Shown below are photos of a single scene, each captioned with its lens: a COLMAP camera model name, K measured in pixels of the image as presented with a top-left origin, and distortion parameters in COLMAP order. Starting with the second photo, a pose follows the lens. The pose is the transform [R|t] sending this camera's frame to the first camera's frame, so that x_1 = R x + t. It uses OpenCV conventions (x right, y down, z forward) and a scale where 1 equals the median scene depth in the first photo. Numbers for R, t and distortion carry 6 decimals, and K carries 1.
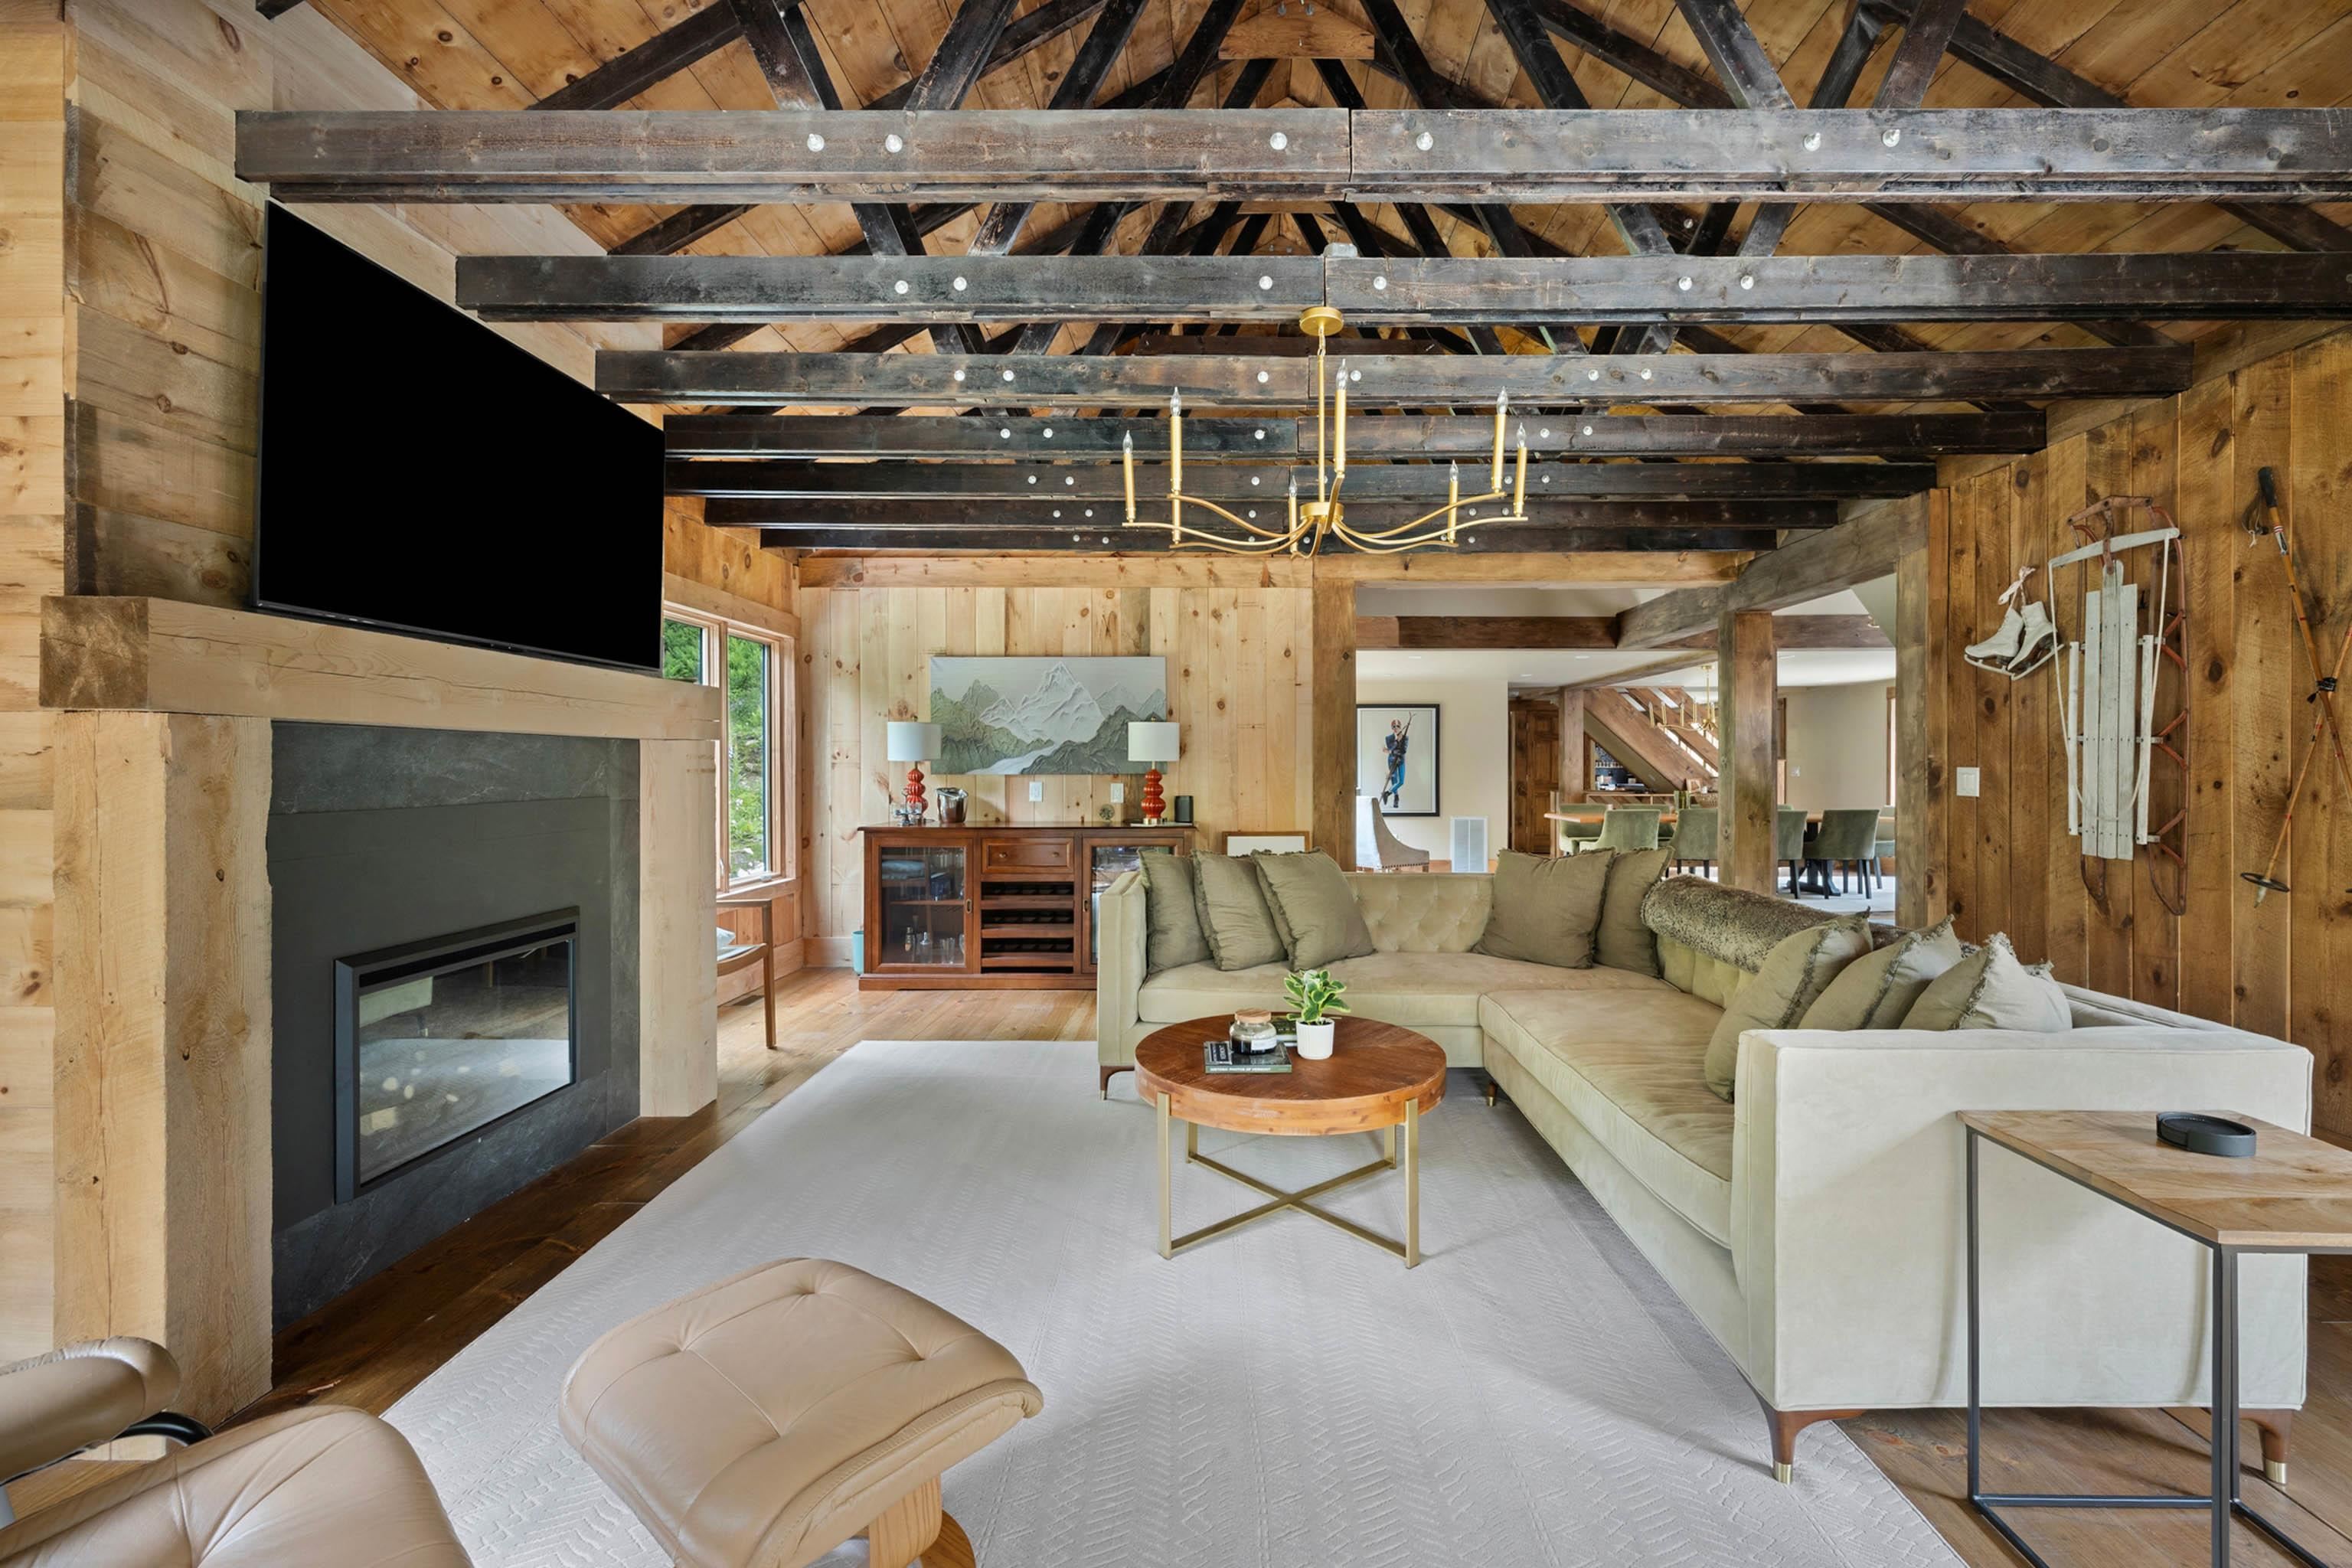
lens RADIAL K [[998.1, 0, 1193.0], [0, 998.1, 769.9], [0, 0, 1]] dist [0.000395, -0.000036]
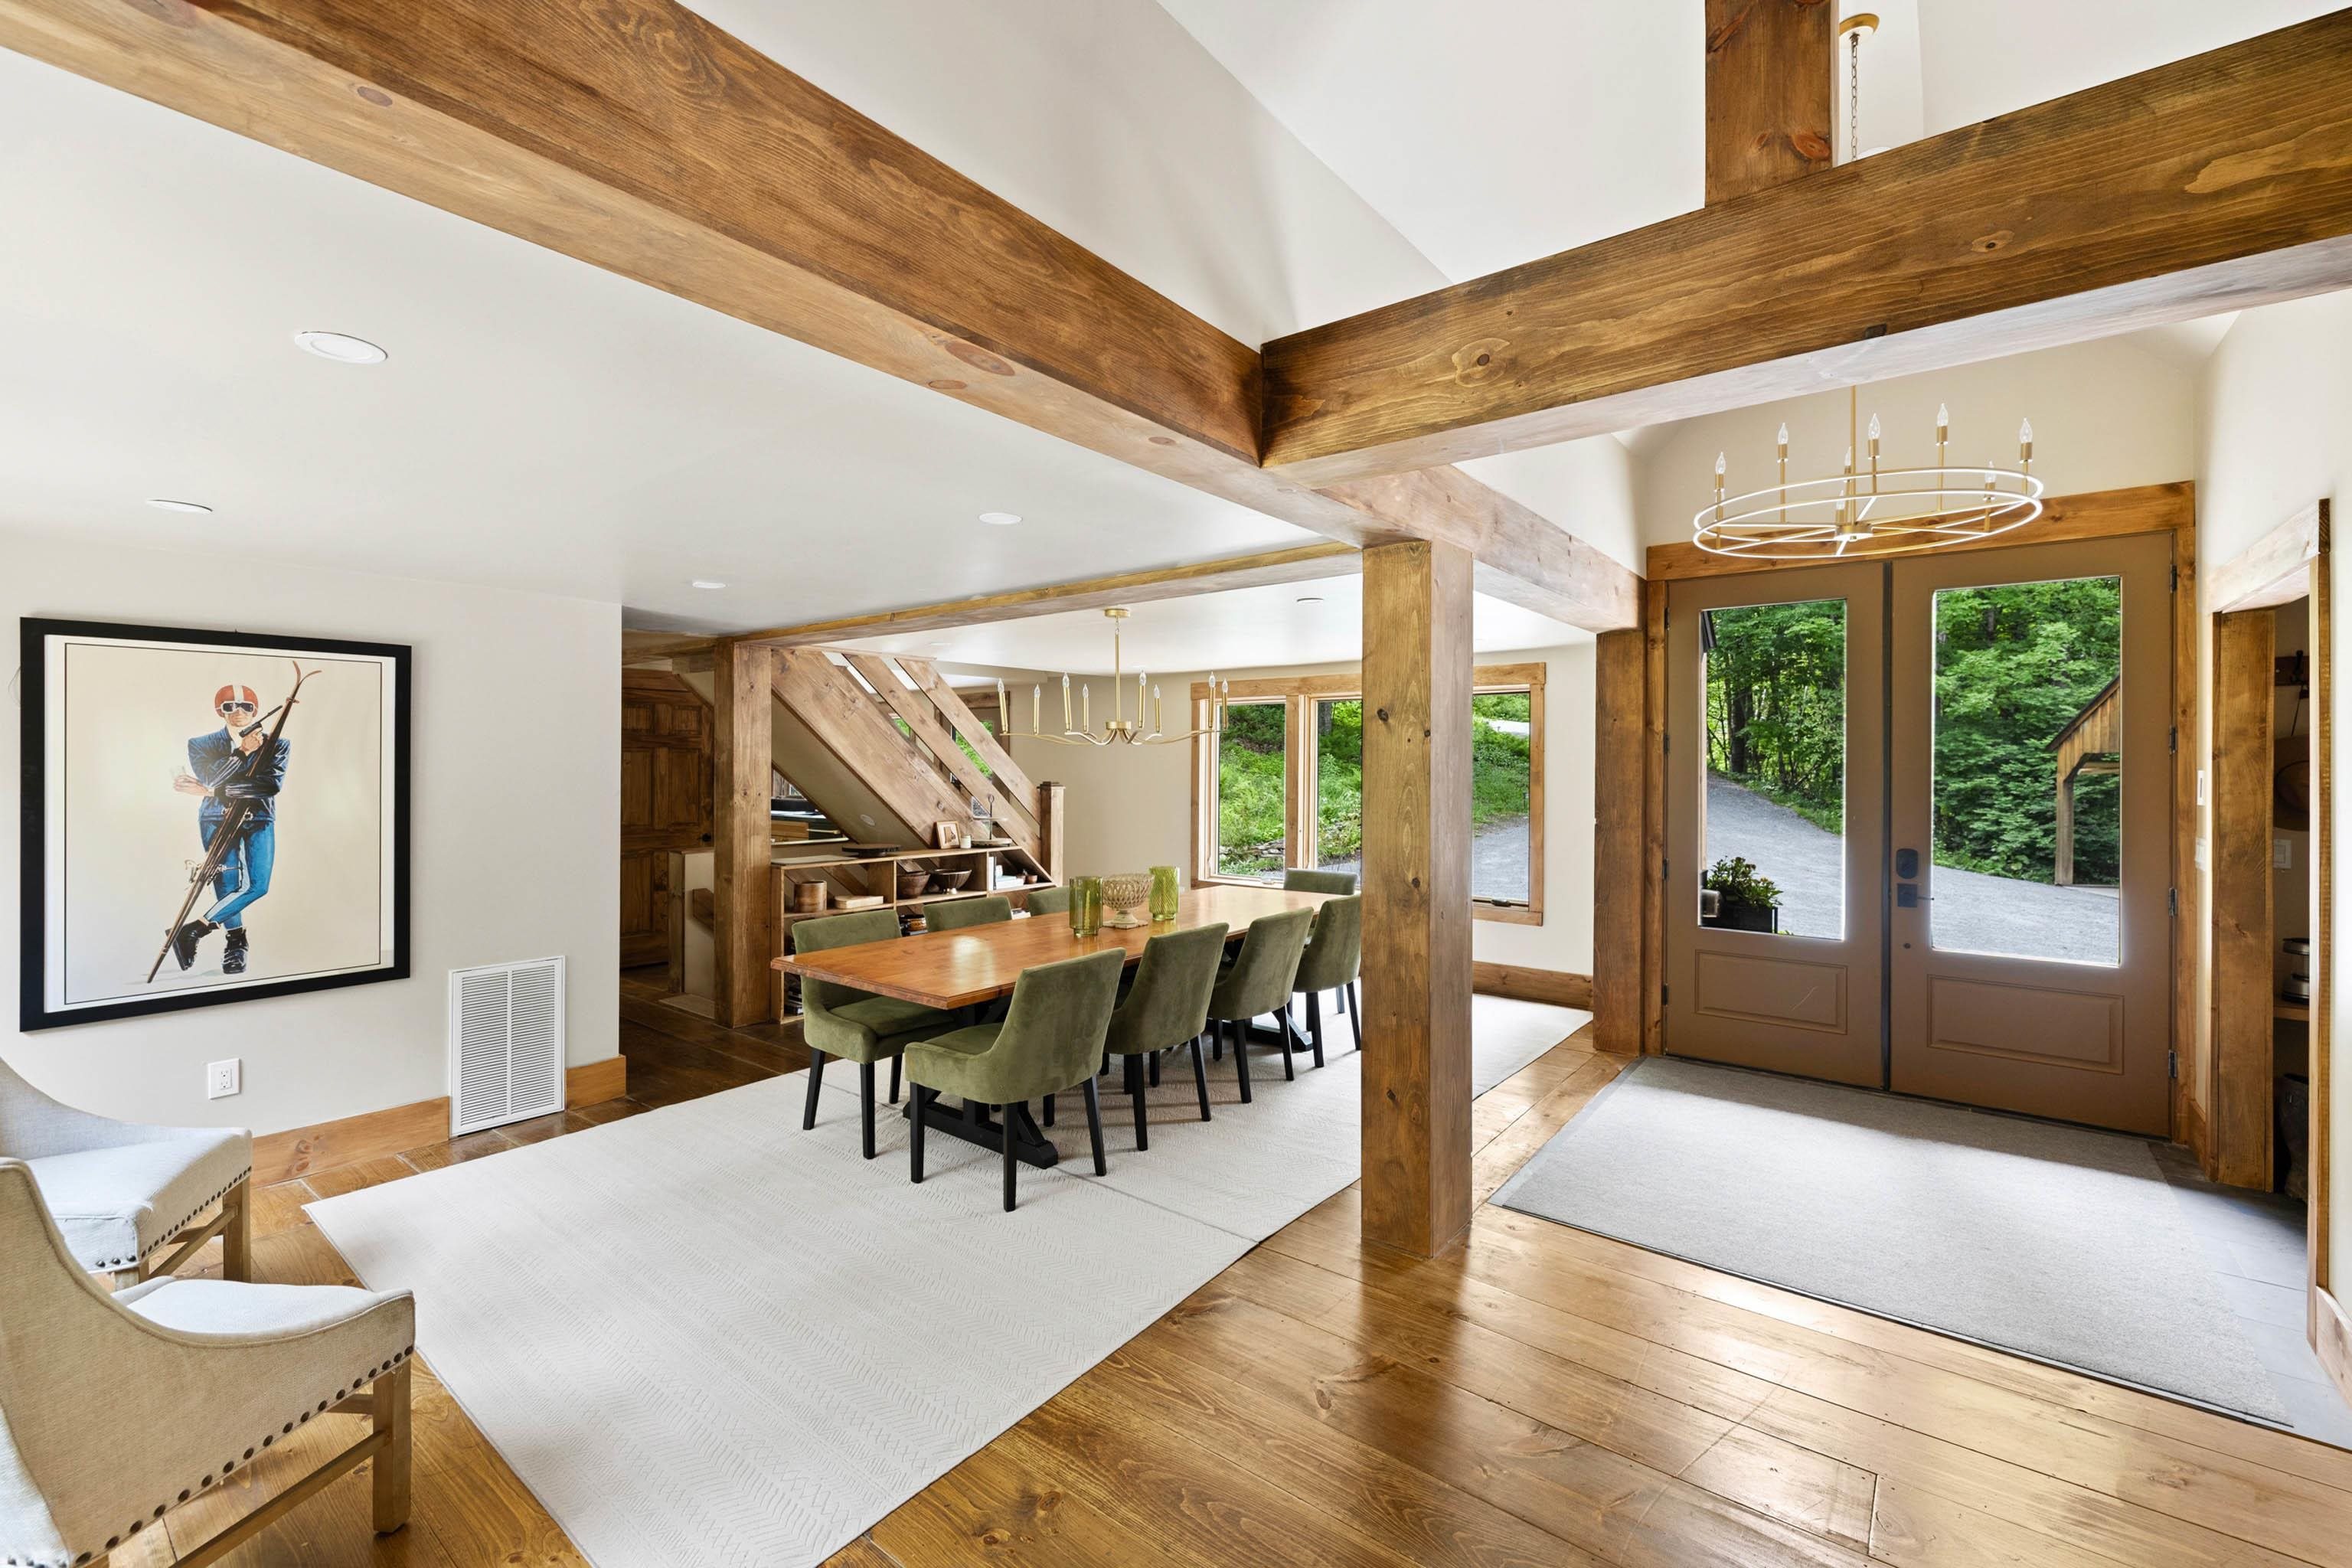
lens RADIAL K [[998.1, 0, 1190.8], [0, 998.1, 763.8], [0, 0, 1]] dist [0.000395, -0.000036]
pose [[0.582051, 0.000473, 0.813152, 0.124814], [0.000575, 0.999999, -0.000993, -0.025341], [-0.813152, 0.001046, 0.582050, 0.582837]]
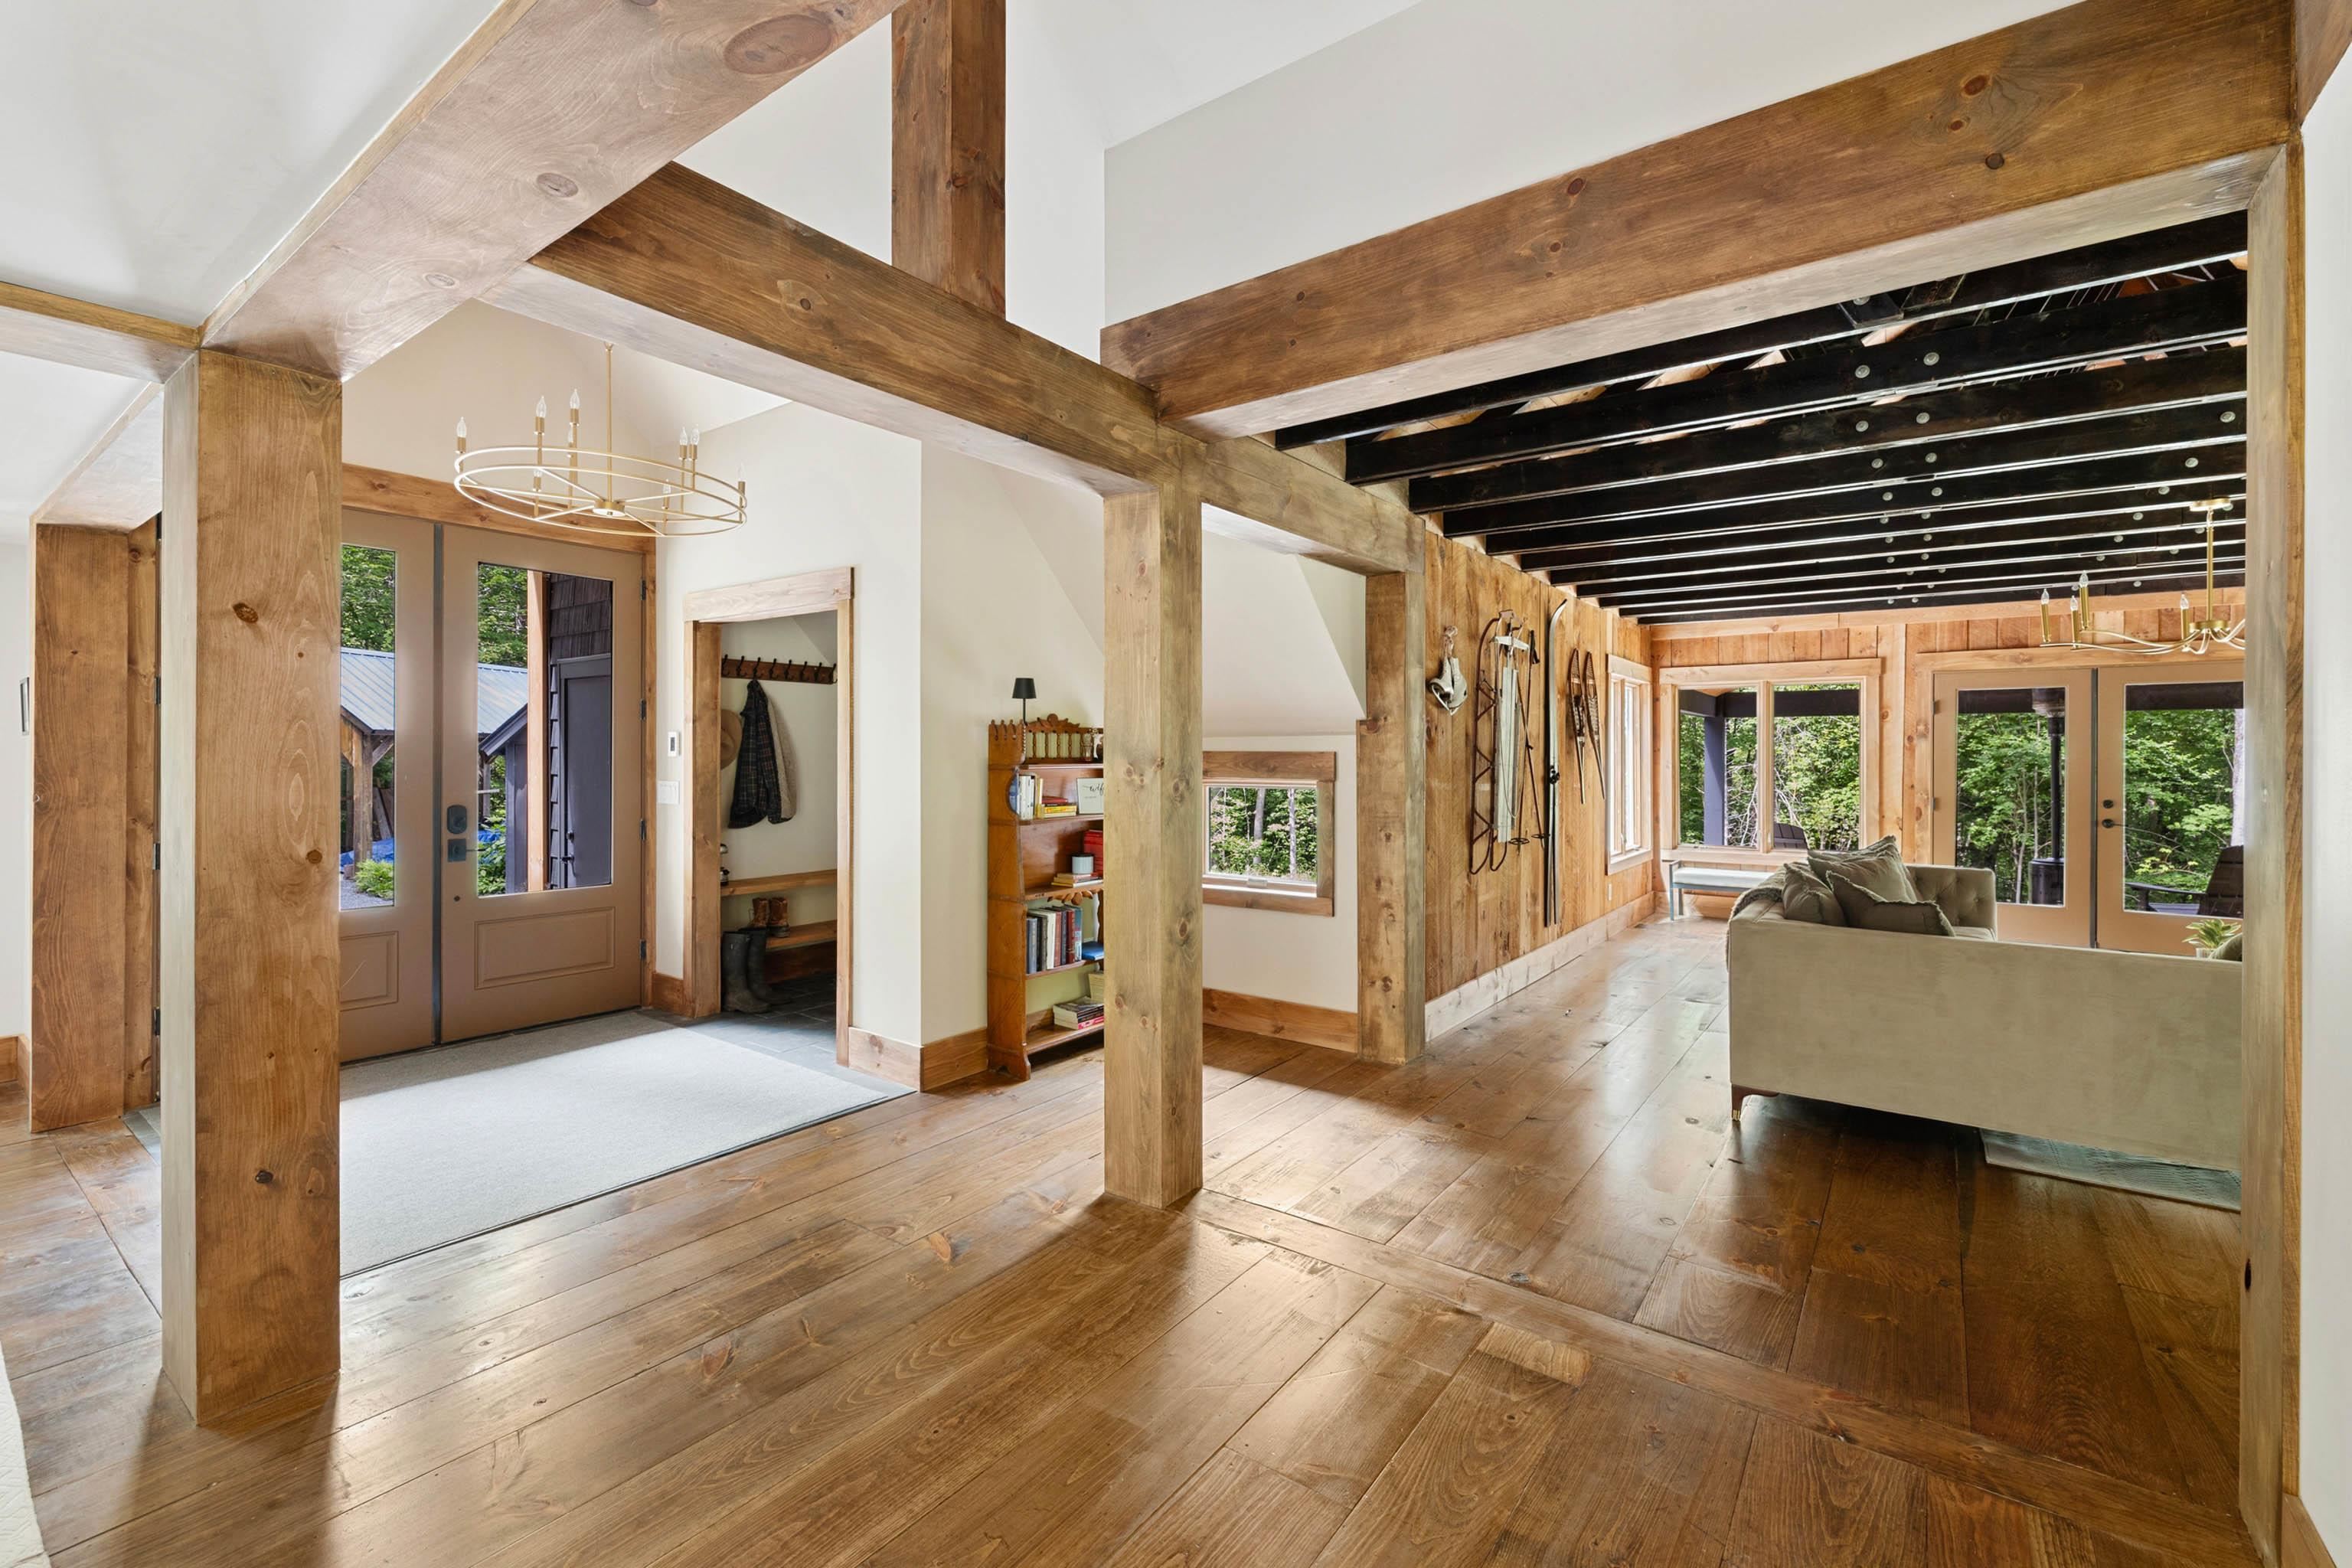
lens RADIAL K [[998.1, 0, 1171.2], [0, 998.1, 755.1], [0, 0, 1]] dist [0.000395, -0.000036]
pose [[-0.824709, -0.000446, 0.565558, 0.136049], [0.001223, 0.999996, 0.002572, -0.013397], [-0.565556, 0.002813, -0.824705, 0.752665]]
